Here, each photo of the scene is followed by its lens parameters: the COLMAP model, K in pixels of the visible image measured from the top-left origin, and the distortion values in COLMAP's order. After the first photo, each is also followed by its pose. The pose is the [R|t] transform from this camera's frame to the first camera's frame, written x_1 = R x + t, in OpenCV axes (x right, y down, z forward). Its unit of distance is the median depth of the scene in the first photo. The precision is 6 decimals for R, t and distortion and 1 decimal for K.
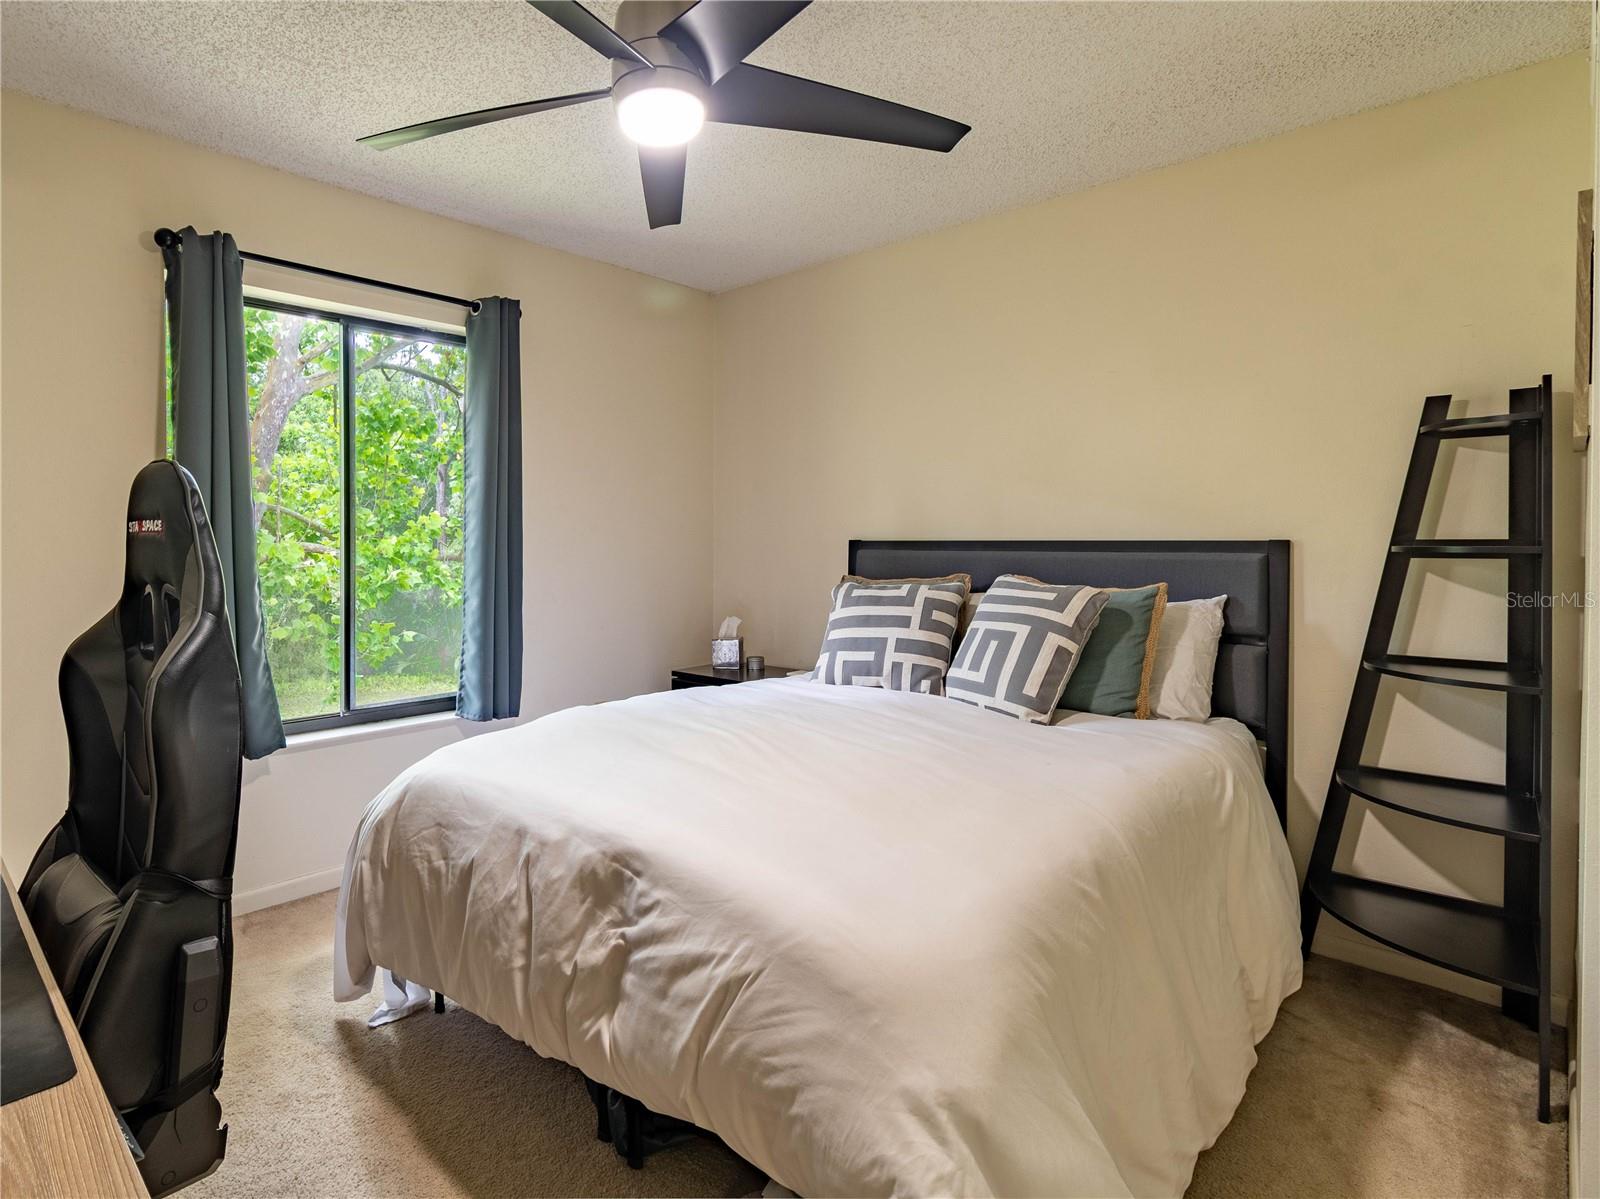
lens RADIAL K [[840.9, 0, 850.2], [0, 840.9, 550.3], [0, 0, 1]] dist [0.002249, 0.000678]
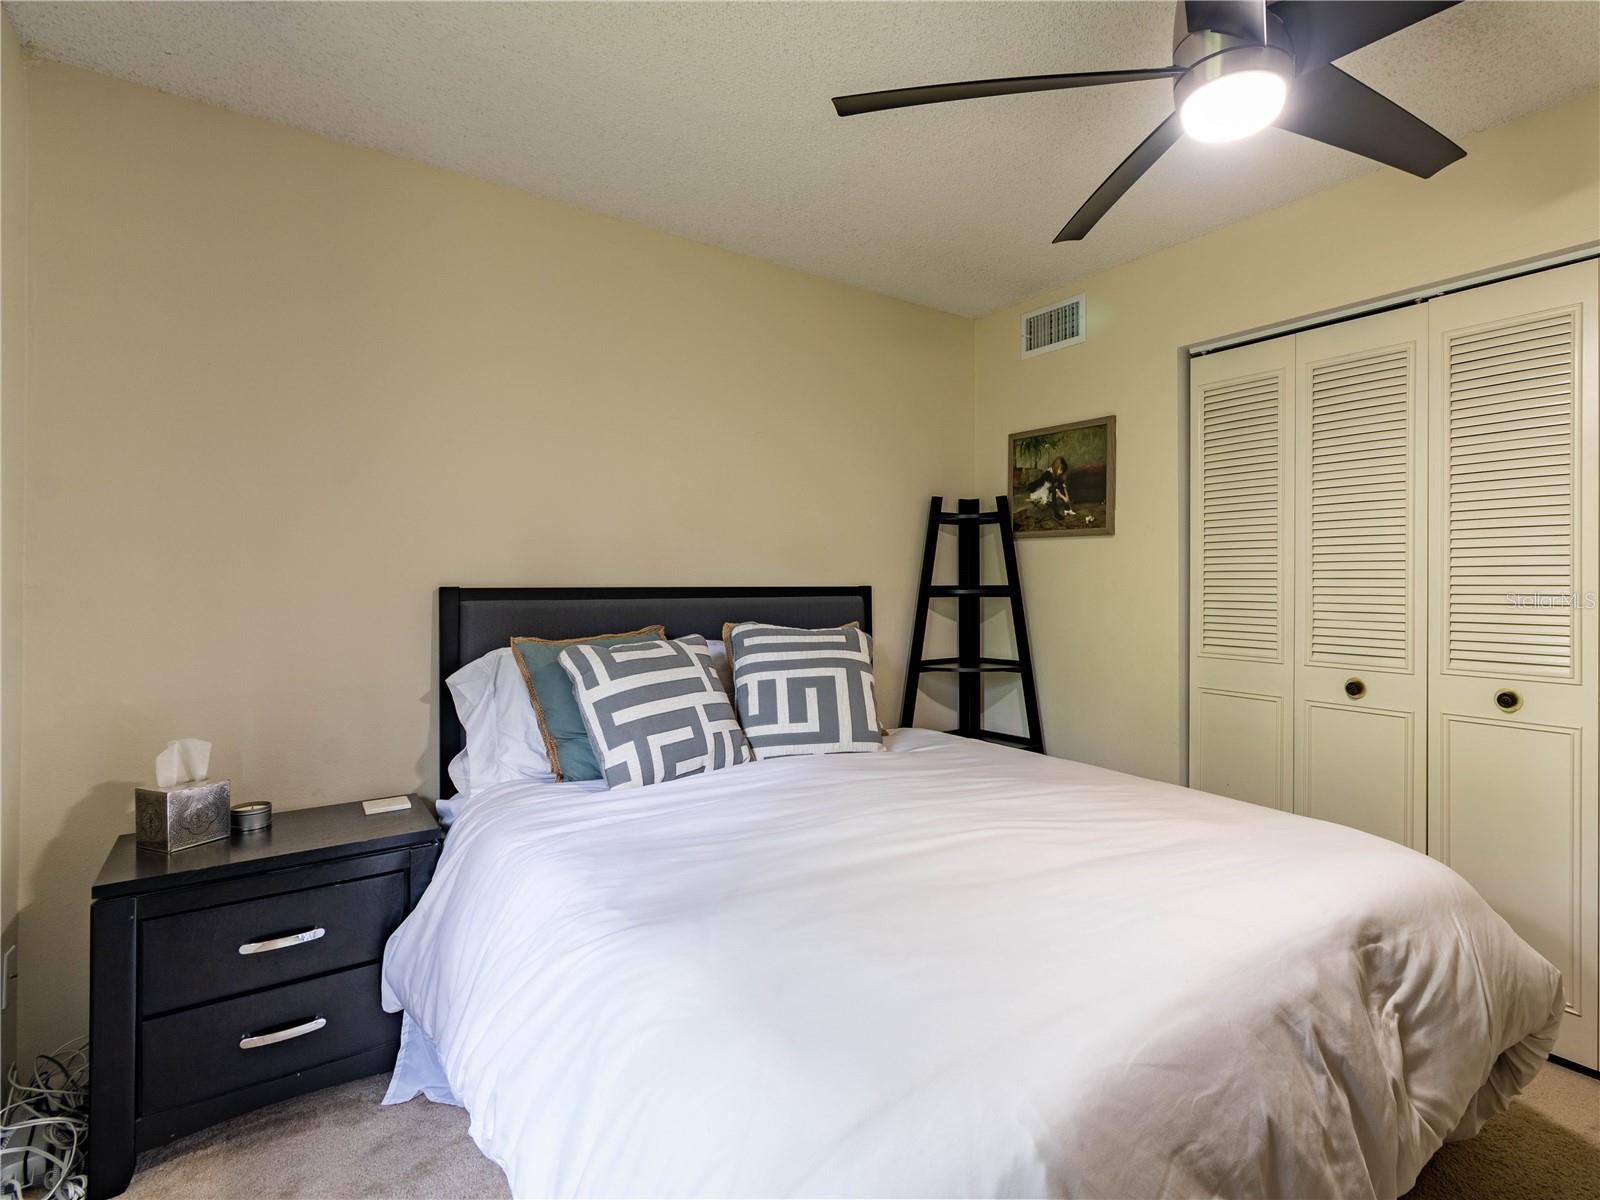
lens RADIAL K [[748.8, 0, 819.1], [0, 748.8, 595.6], [0, 0, 1]] dist [-0.000239, 0.000381]
pose [[0.283100, -0.011046, 0.959027, -0.744779], [0.012735, 0.999889, 0.007757, -0.009095], [-0.959006, 0.010017, 0.283209, 0.821736]]
